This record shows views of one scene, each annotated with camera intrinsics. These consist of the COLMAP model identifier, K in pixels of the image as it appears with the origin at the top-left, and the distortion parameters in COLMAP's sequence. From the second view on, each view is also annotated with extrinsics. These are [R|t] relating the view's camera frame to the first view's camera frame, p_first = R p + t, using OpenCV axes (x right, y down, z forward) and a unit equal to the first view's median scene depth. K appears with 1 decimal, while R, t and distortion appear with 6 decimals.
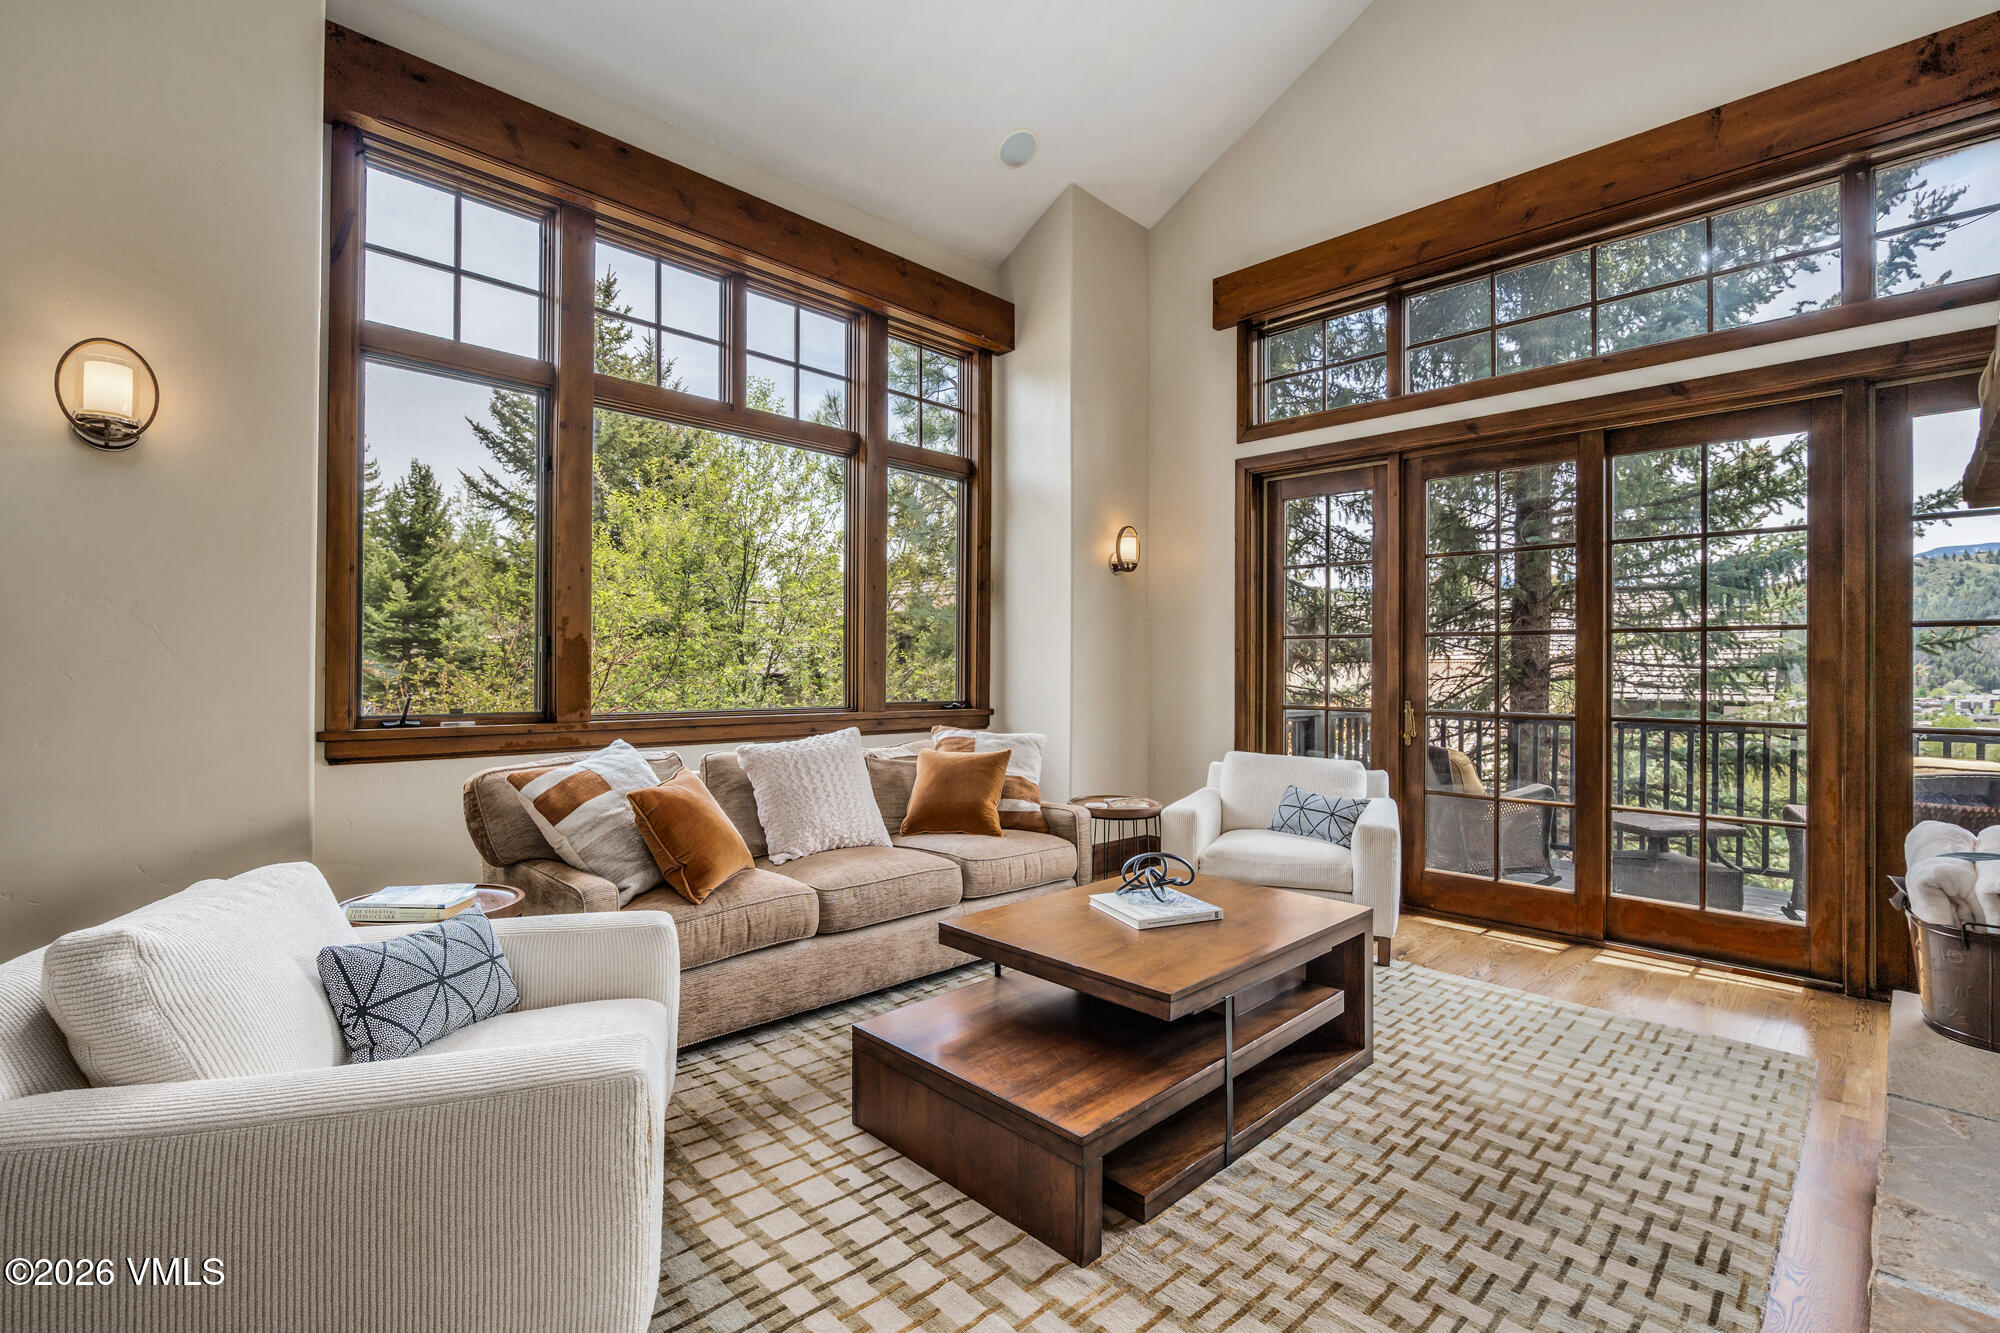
lens RADIAL K [[901.8, 0, 986.5], [0, 901.8, 658.0], [0, 0, 1]] dist [-0.000277, -0.000373]
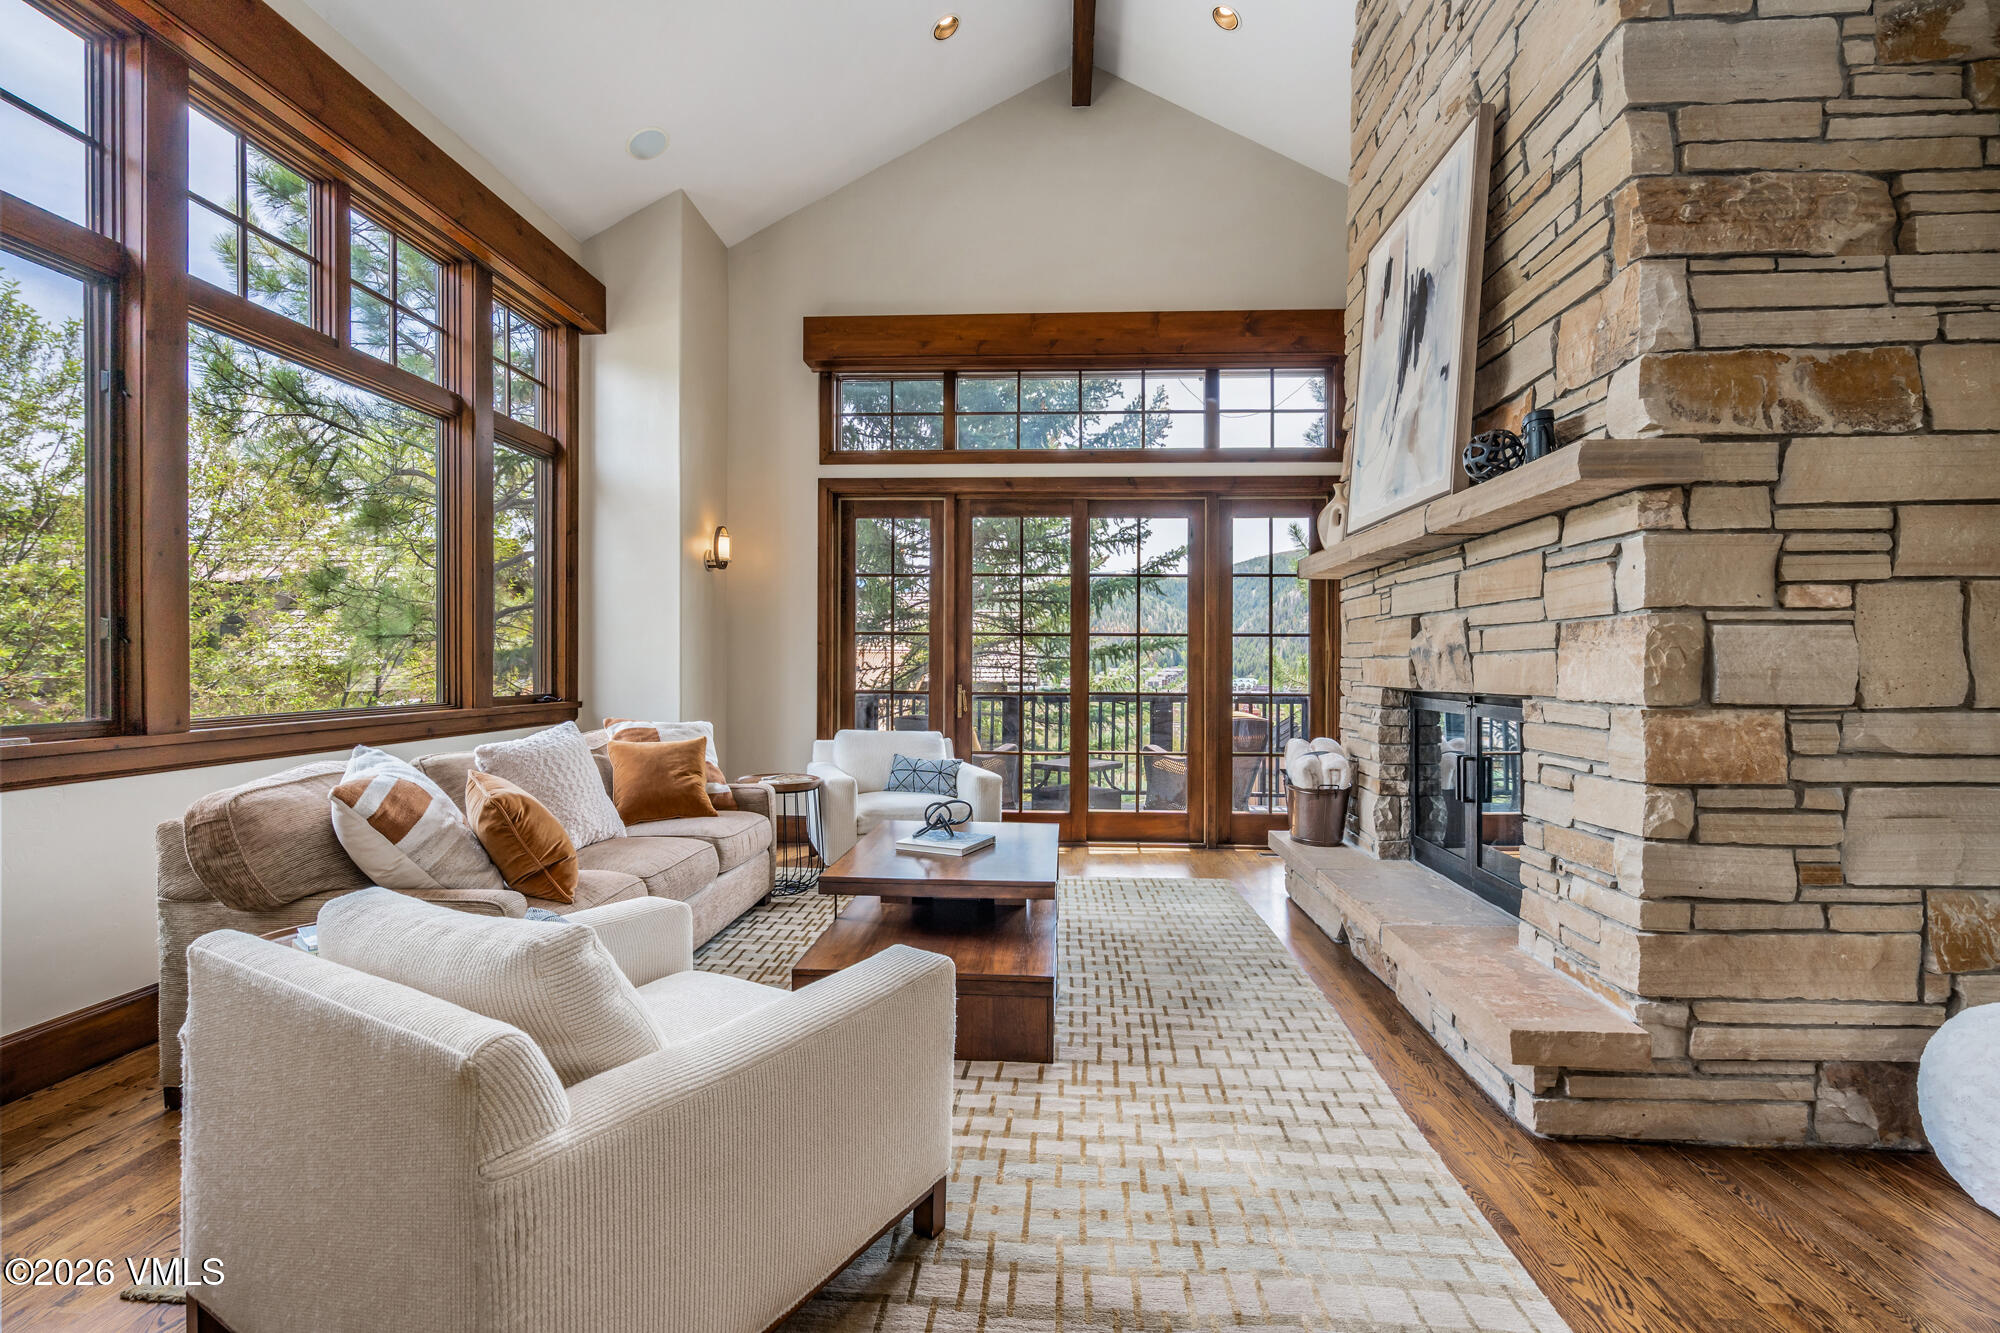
lens RADIAL K [[901.8, 0, 1005.6], [0, 901.8, 652.0], [0, 0, 1]] dist [-0.000277, -0.000373]
pose [[0.746037, 0.003709, 0.665894, -0.386184], [-0.006232, 0.999980, 0.001413, -0.001877], [-0.665875, -0.005205, 0.746045, -0.022505]]
